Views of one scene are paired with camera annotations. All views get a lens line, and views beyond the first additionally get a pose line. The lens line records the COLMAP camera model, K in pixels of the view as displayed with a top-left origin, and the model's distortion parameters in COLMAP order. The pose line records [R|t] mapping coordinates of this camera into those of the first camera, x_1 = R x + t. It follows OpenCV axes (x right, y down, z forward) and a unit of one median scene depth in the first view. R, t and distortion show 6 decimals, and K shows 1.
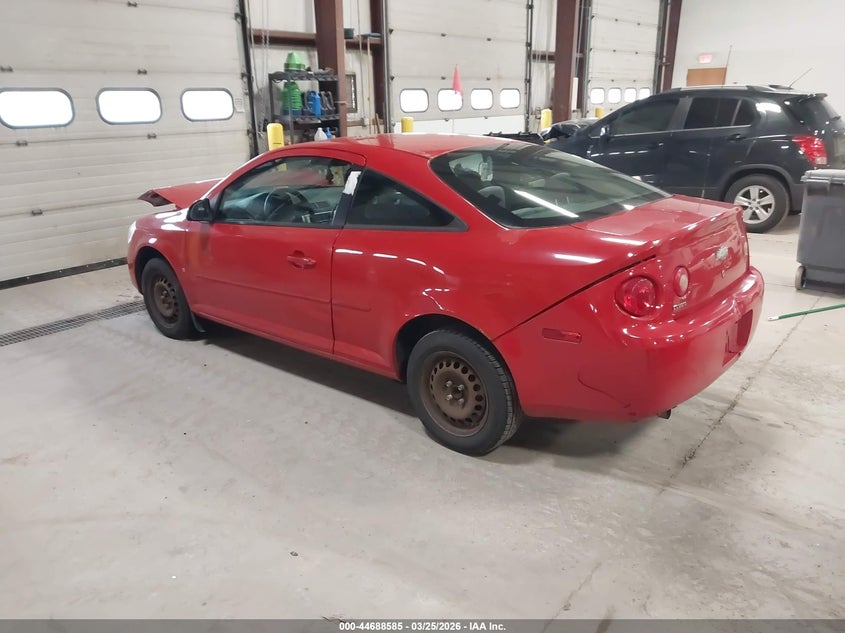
lens RADIAL K [[651.9, 0, 423.7], [0, 651.9, 318.0], [0, 0, 1]] dist [-0.004012, -0.006883]
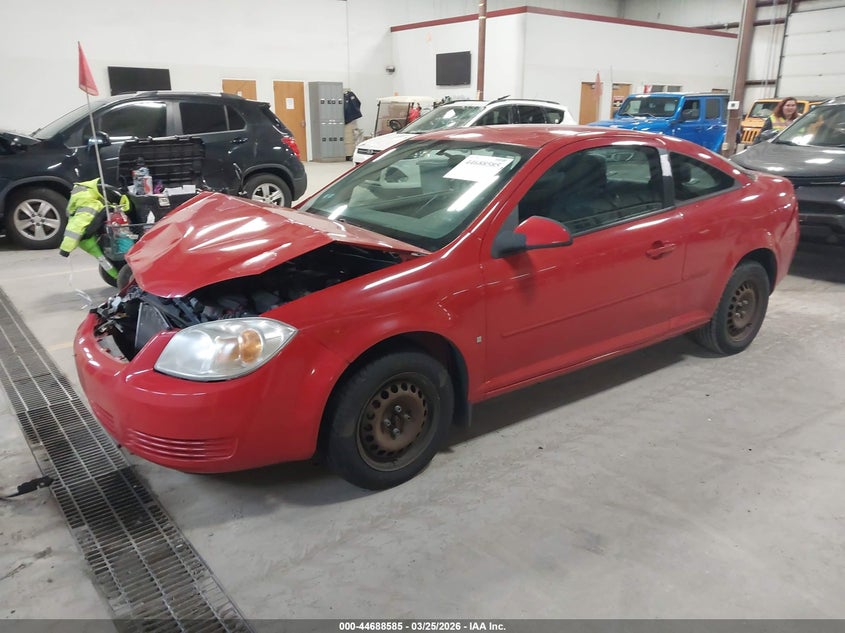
lens RADIAL K [[670.5, 0, 421.0], [0, 670.5, 314.6], [0, 0, 1]] dist [0.006718, -0.008975]
pose [[0.216078, -0.261683, 0.940655, -0.890846], [0.300067, 0.934587, 0.191066, -0.213078], [-0.929123, 0.240975, 0.280466, 0.777432]]
